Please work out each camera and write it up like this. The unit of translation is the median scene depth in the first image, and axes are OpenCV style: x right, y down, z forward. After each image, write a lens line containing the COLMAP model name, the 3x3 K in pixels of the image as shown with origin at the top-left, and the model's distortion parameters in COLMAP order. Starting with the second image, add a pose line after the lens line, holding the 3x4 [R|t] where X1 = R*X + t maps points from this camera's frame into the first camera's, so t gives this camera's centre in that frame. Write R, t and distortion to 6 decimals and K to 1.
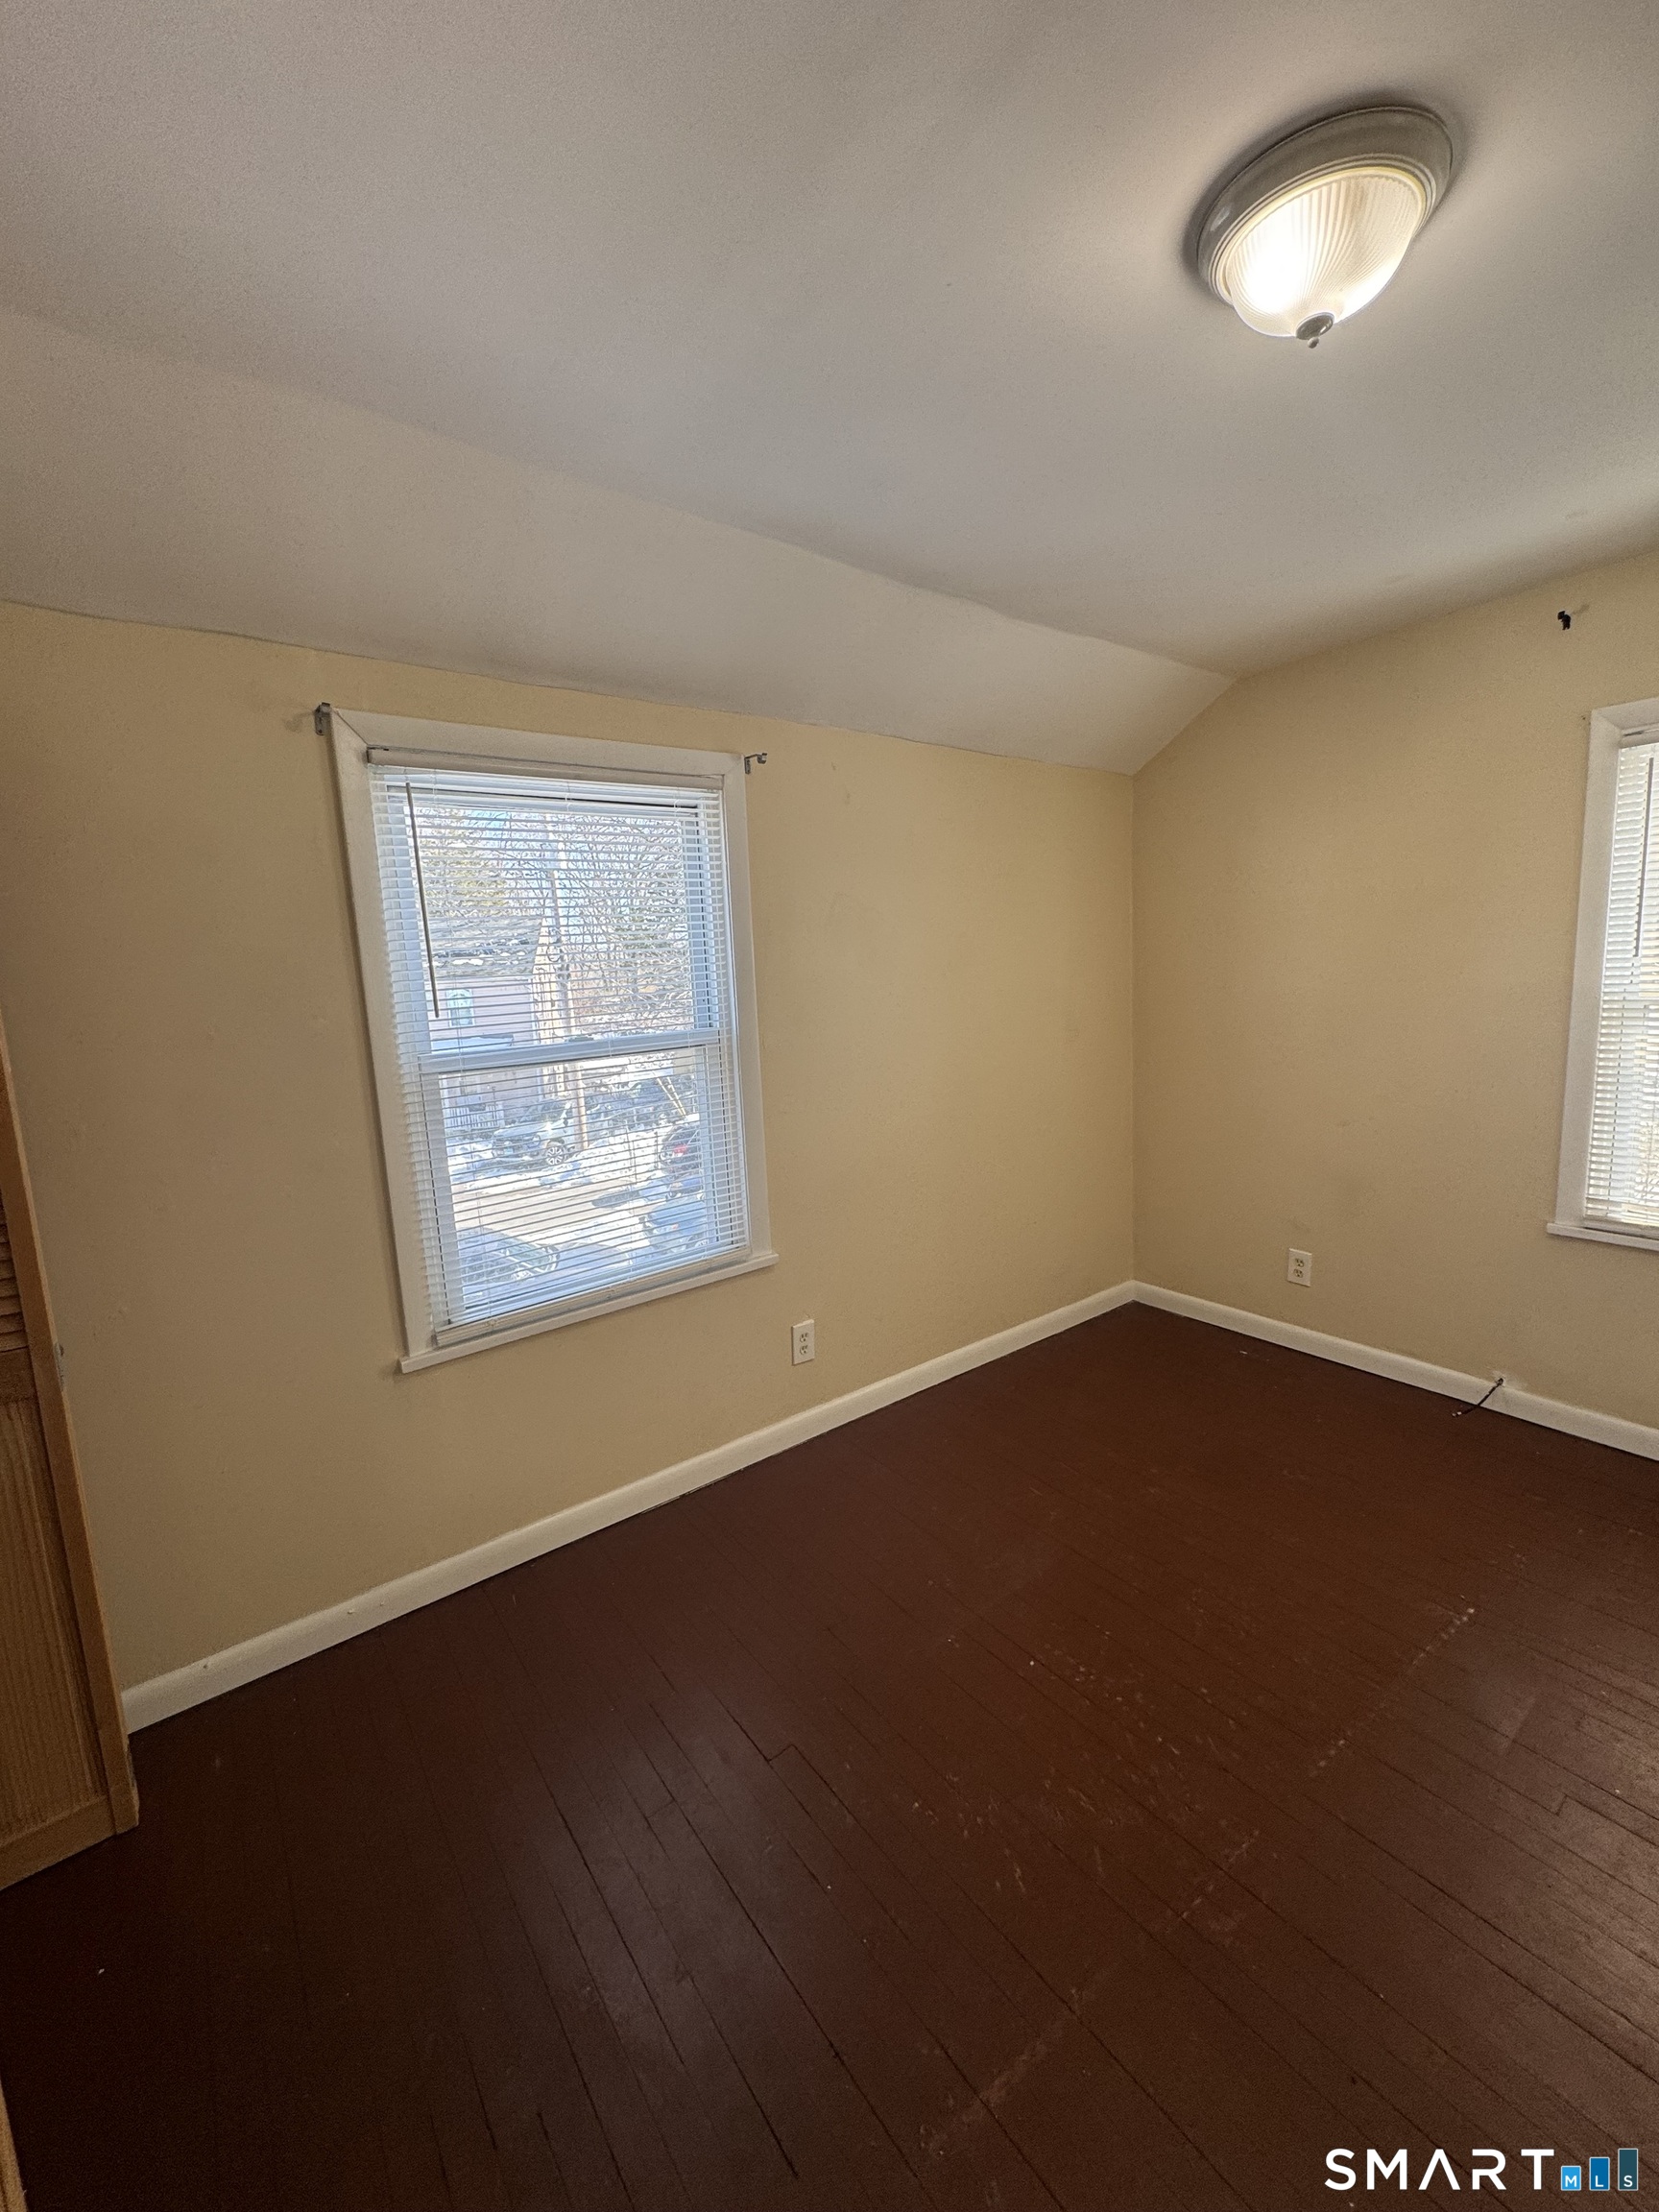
lens RADIAL K [[877.5, 0, 828.1], [0, 877.5, 1096.2], [0, 0, 1]] dist [-0.002277, 0.000050]
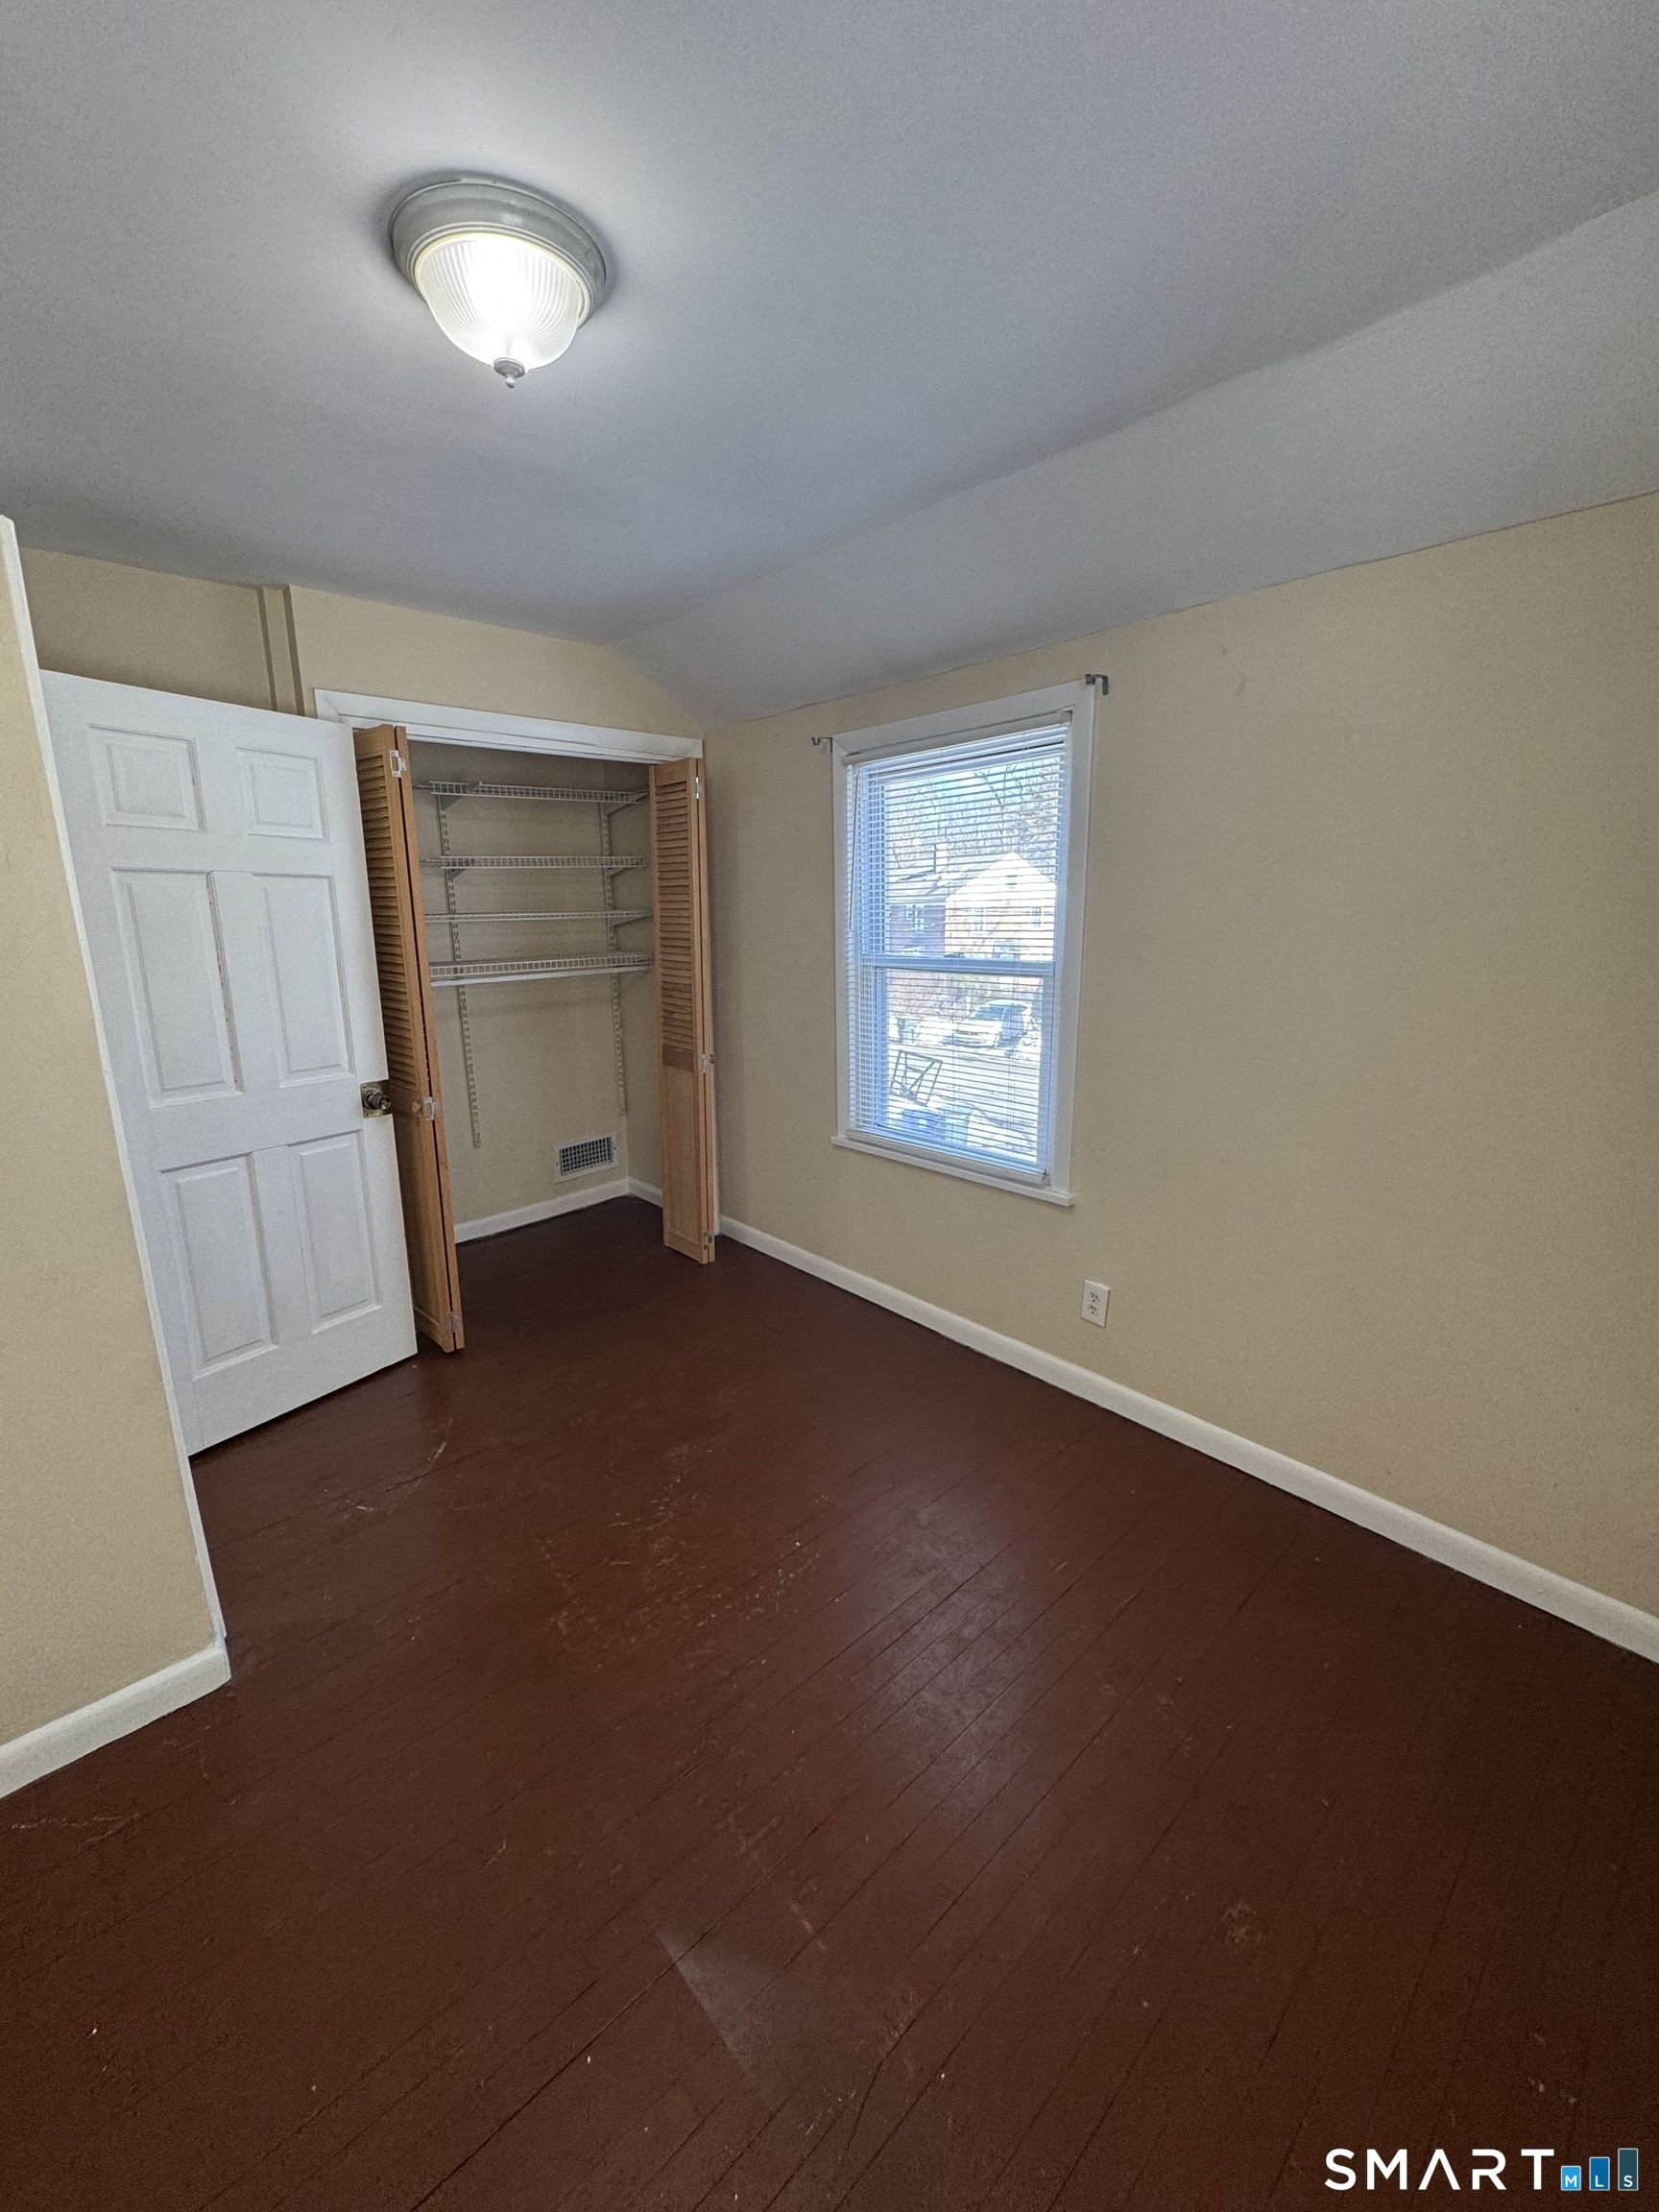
lens RADIAL K [[877.5, 0, 828.1], [0, 877.5, 1096.2], [0, 0, 1]] dist [-0.002277, 0.000050]
pose [[0.098587, 0.254477, -0.962041, 0.922108], [-0.140680, 0.960605, 0.239681, -0.140519], [0.985134, 0.111710, 0.130503, 0.652605]]
